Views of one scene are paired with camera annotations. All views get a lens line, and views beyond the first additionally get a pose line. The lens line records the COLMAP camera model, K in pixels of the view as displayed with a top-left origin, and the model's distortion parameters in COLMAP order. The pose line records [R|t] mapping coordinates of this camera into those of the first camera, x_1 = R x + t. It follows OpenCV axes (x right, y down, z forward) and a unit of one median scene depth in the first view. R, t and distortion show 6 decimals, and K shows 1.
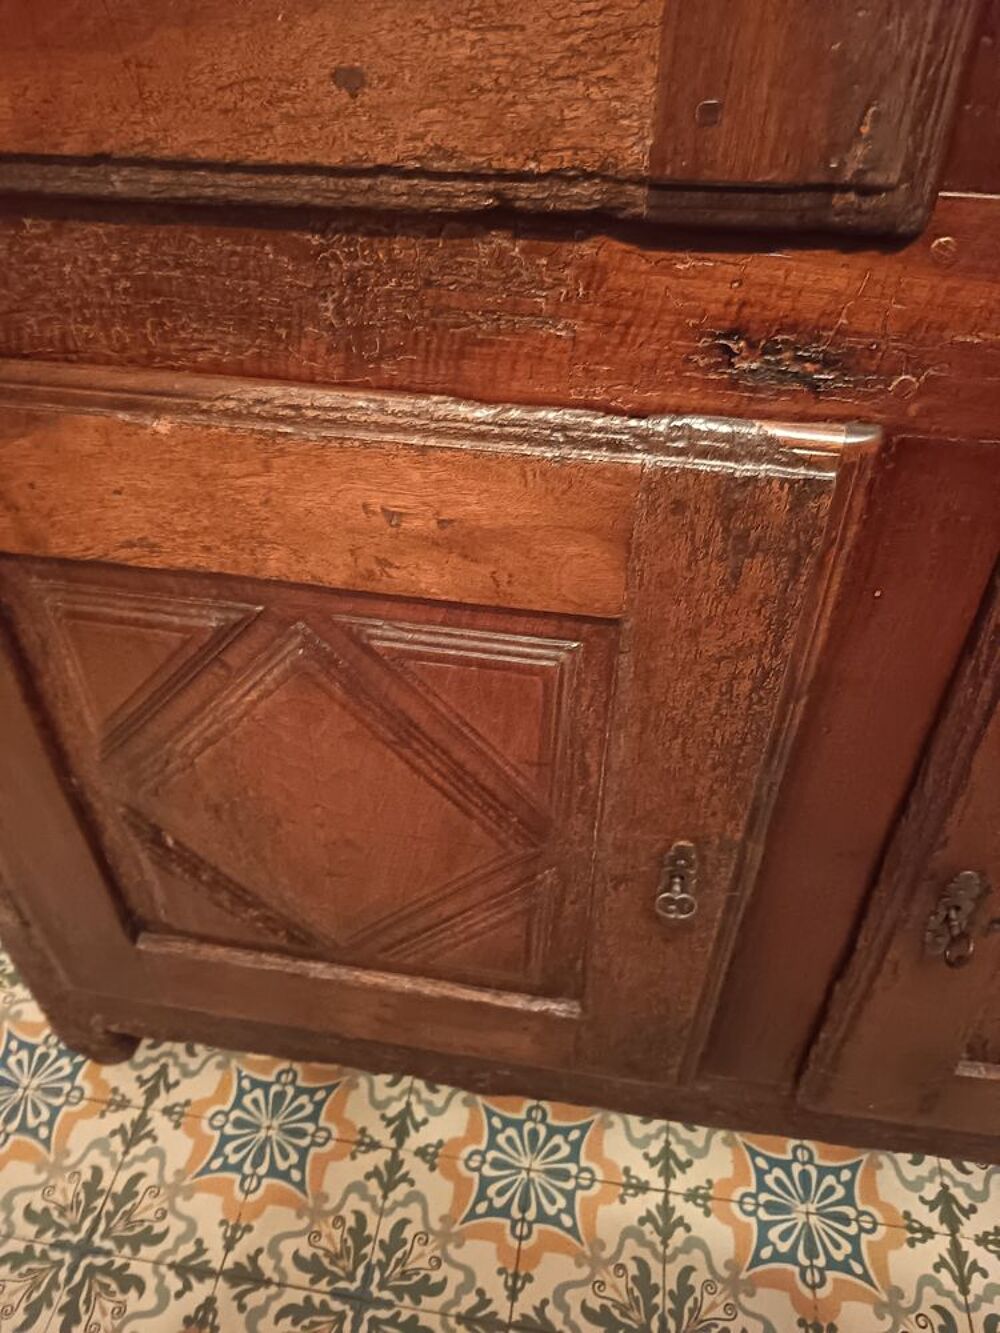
lens RADIAL K [[927.4, 0, 500.0], [0, 927.4, 666.5], [0, 0, 1]] dist [0.026706, -0.054657]
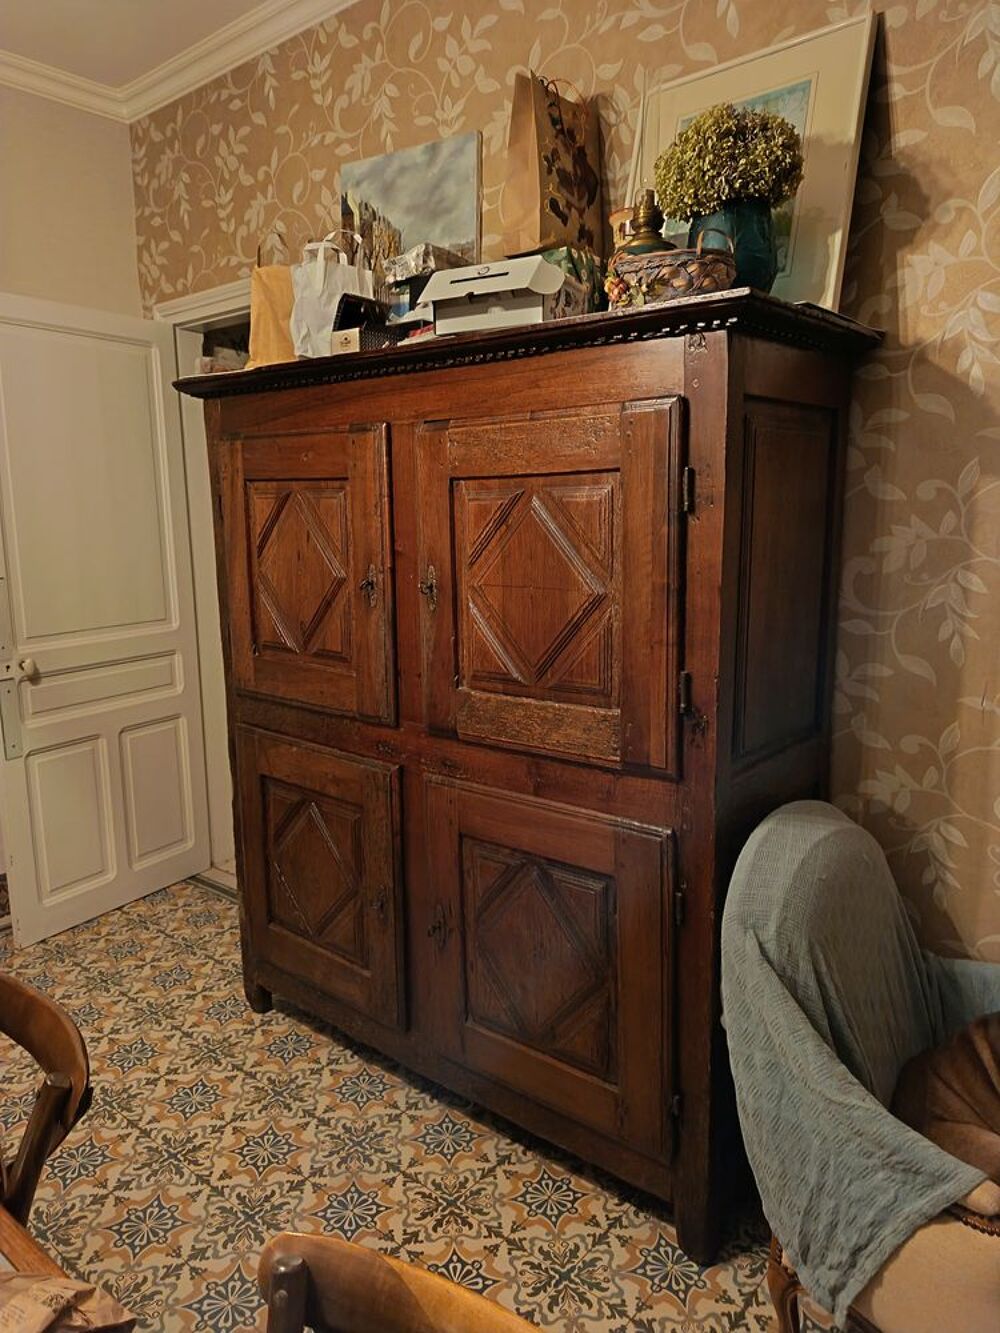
lens RADIAL K [[928.4, 0, 481.3], [0, 928.4, 666.4], [0, 0, 1]] dist [0.077921, 0.001078]
pose [[0.848437, 0.073134, -0.524219, 1.494718], [-0.319640, 0.860213, -0.397322, 0.495033], [0.421882, 0.504664, 0.753213, -1.230105]]
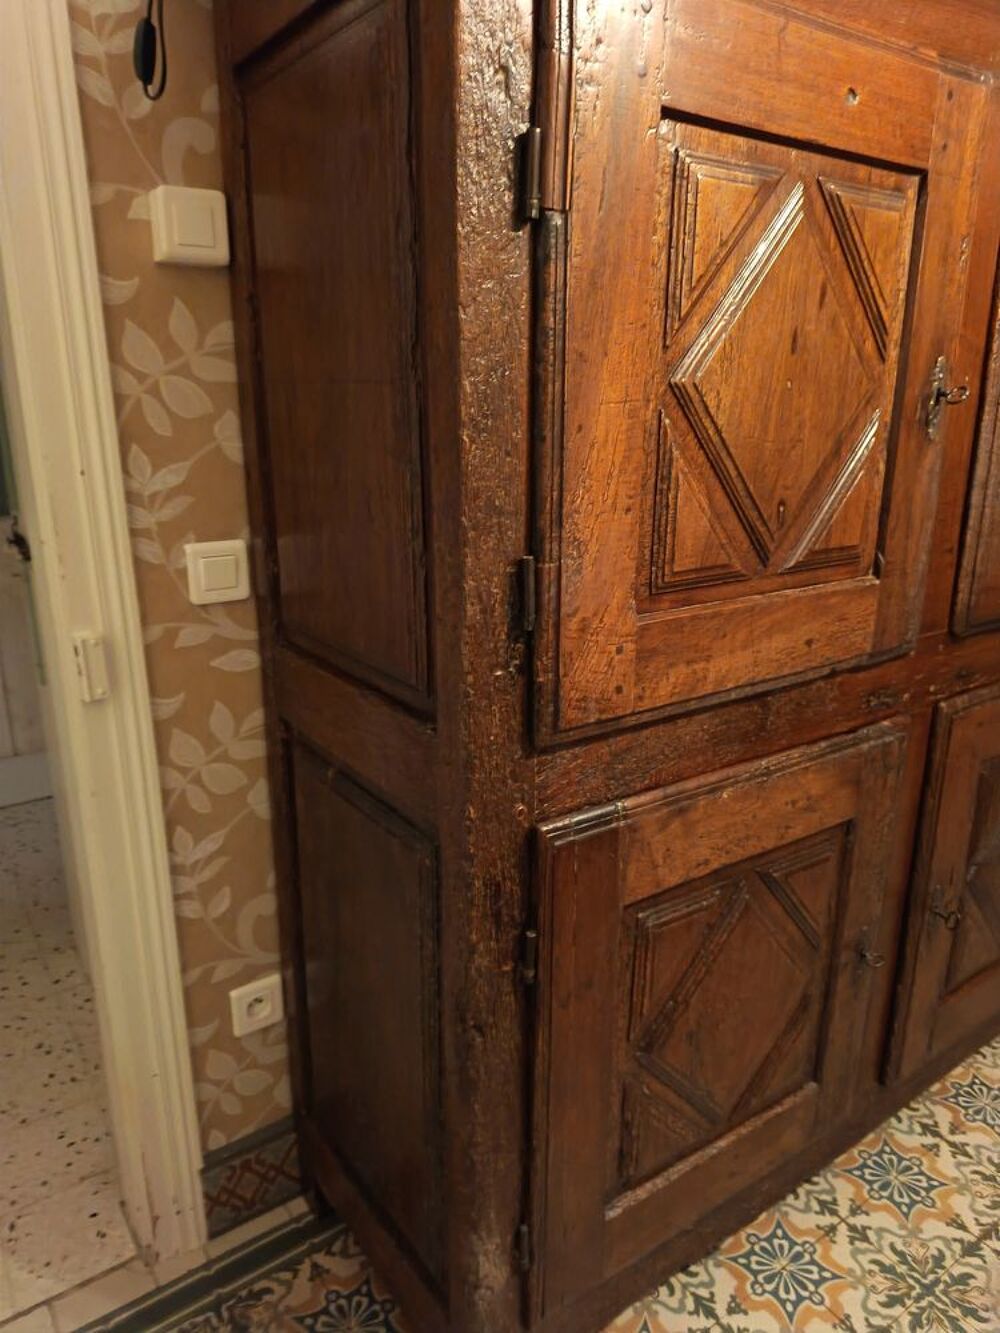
lens RADIAL K [[914.5, 0, 498.1], [0, 914.5, 660.3], [0, 0, 1]] dist [0.044475, -0.051972]
pose [[0.721854, -0.197779, 0.663182, -1.059767], [0.437229, 0.873146, -0.215514, -0.155560], [-0.536431, 0.445532, 0.716759, -0.183949]]
